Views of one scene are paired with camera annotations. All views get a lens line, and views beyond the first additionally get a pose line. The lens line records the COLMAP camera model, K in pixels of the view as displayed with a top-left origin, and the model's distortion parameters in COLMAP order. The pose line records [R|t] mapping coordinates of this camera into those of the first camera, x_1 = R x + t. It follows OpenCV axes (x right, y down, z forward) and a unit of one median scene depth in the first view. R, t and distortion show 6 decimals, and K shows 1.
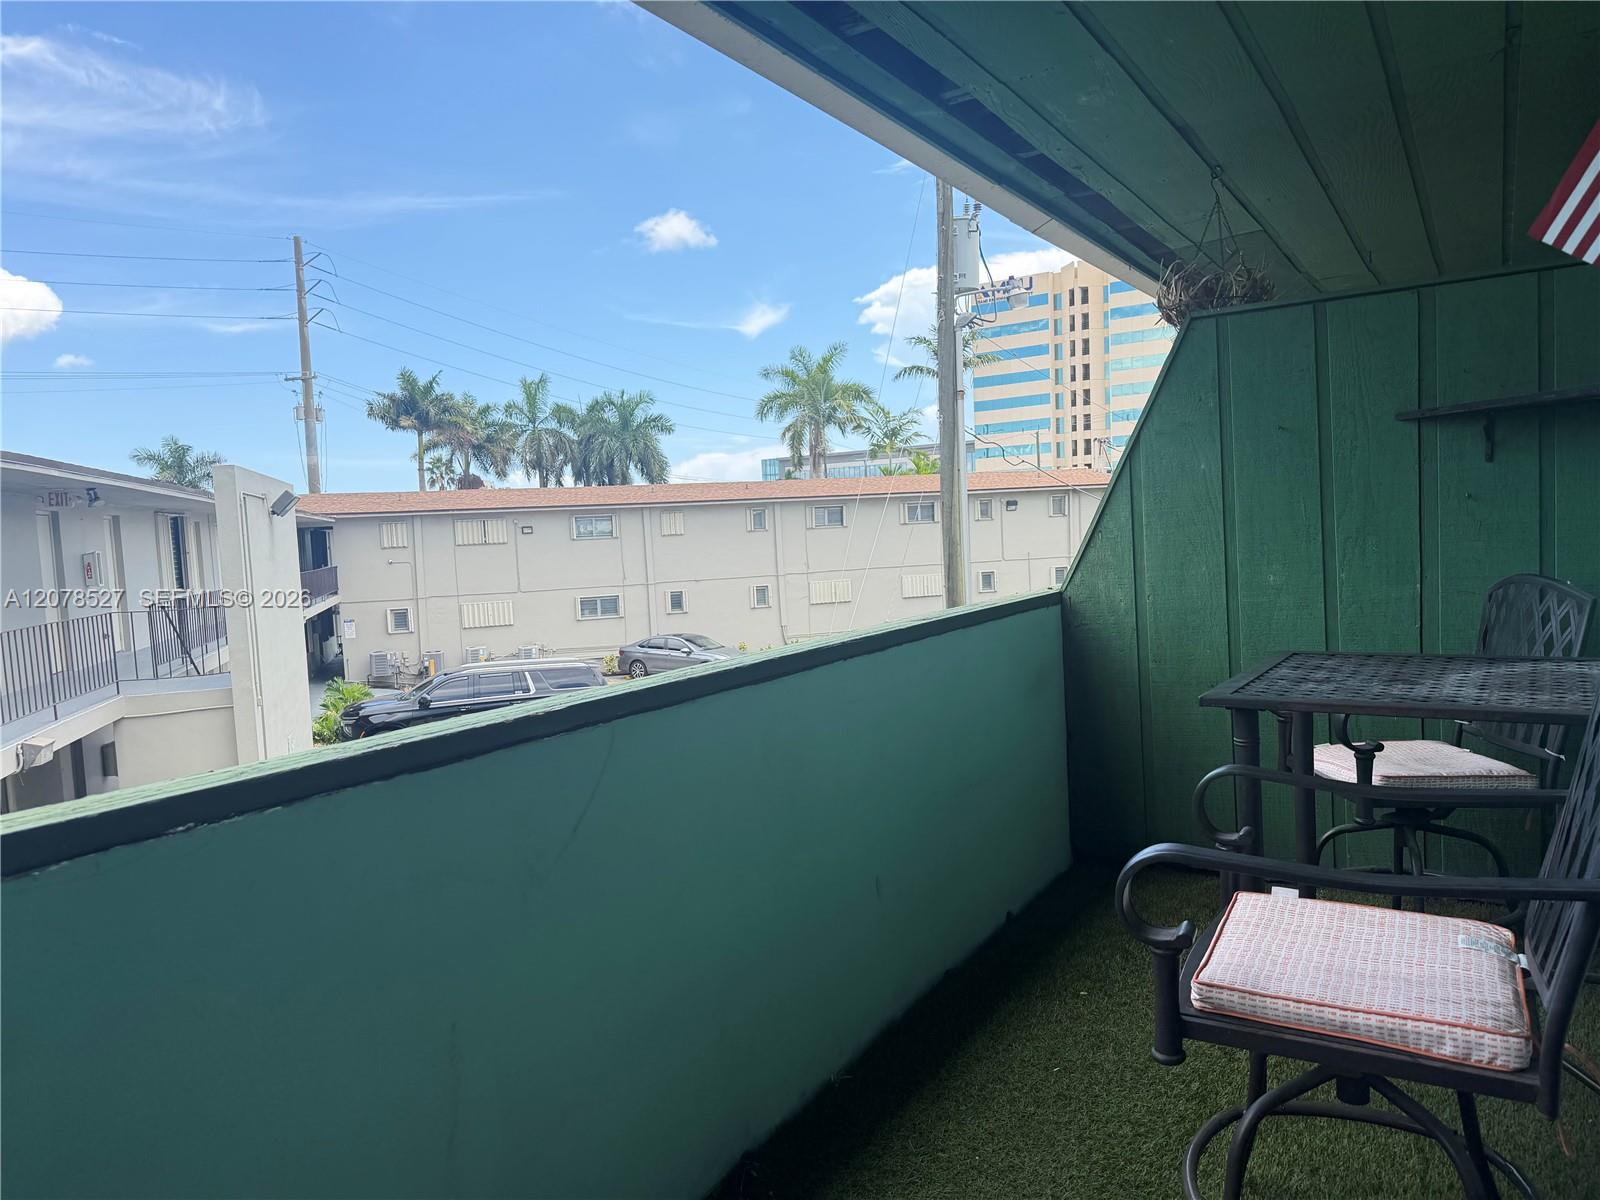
lens RADIAL K [[1111.1, 0, 808.7], [0, 1111.1, 603.1], [0, 0, 1]] dist [0.029401, -0.060189]
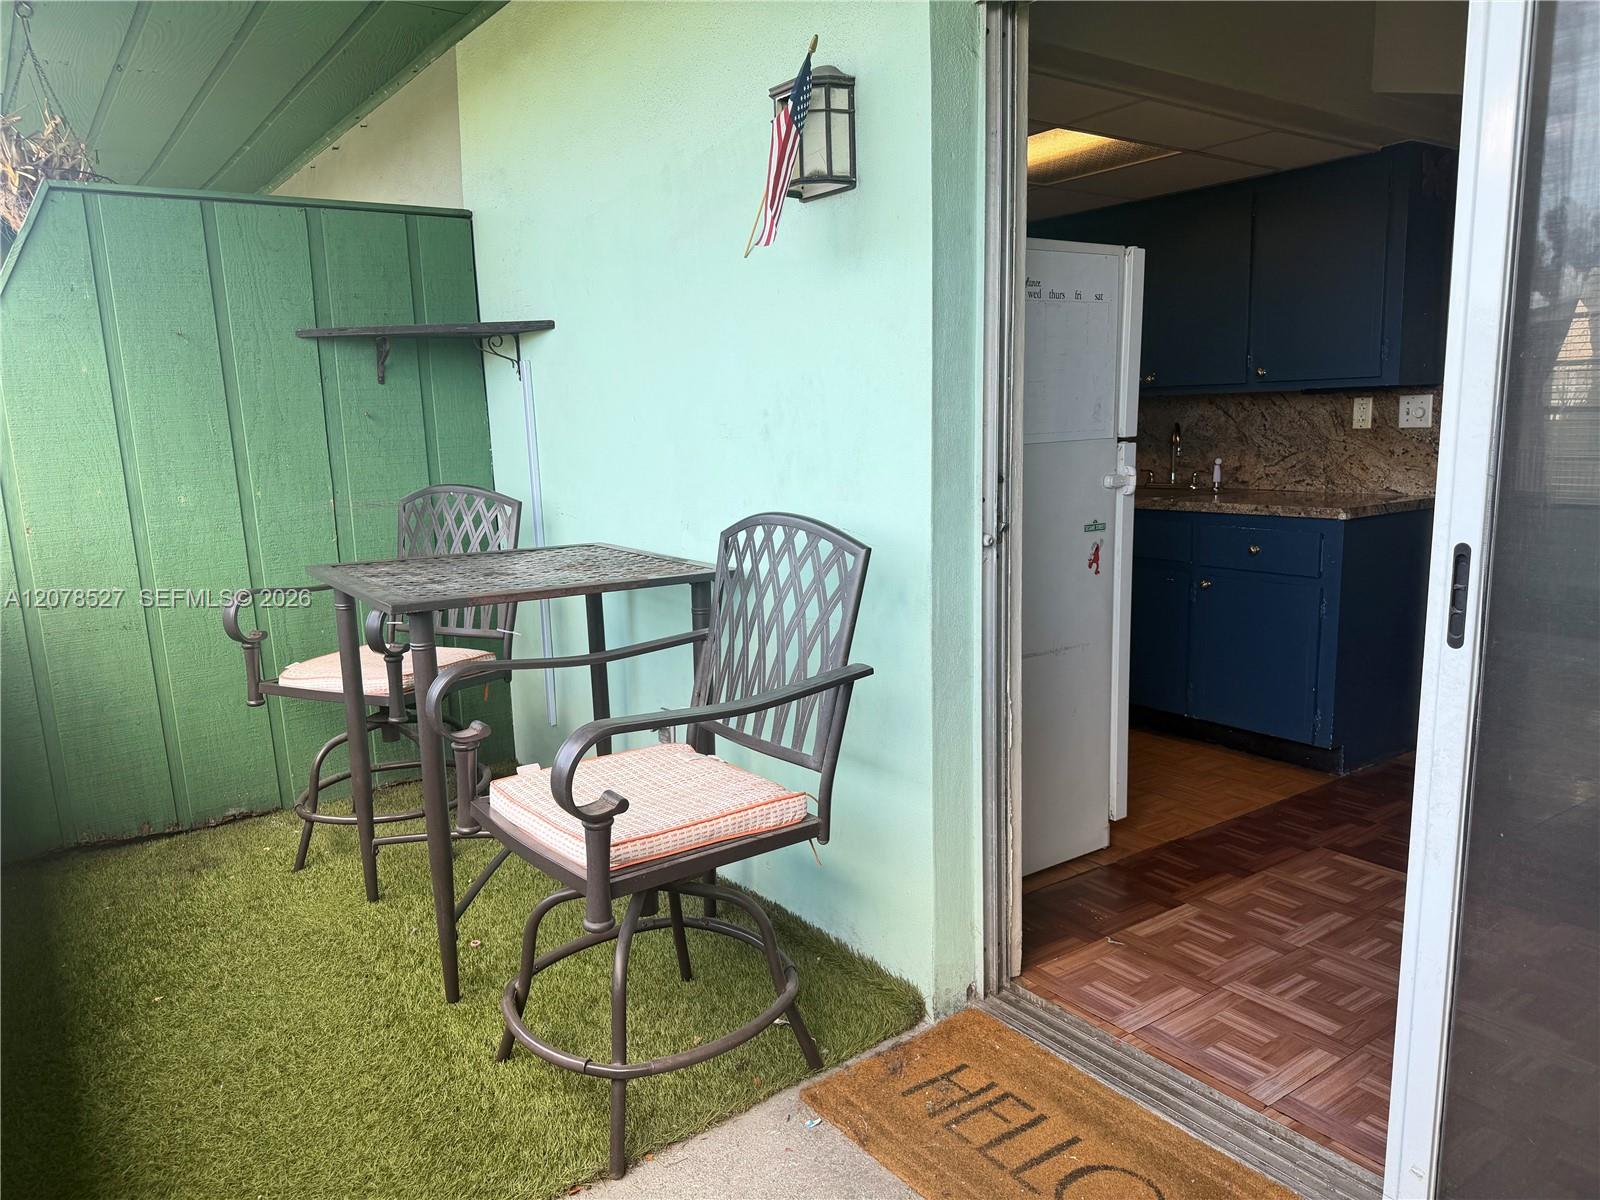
lens RADIAL K [[1111.1, 0, 789.1], [0, 1111.1, 605.4], [0, 0, 1]] dist [0.029401, -0.060189]
pose [[0.376376, -0.114833, 0.919323, -0.268073], [0.069958, 0.992978, 0.095392, 0.012329], [-0.923822, 0.028411, 0.381767, 0.217079]]
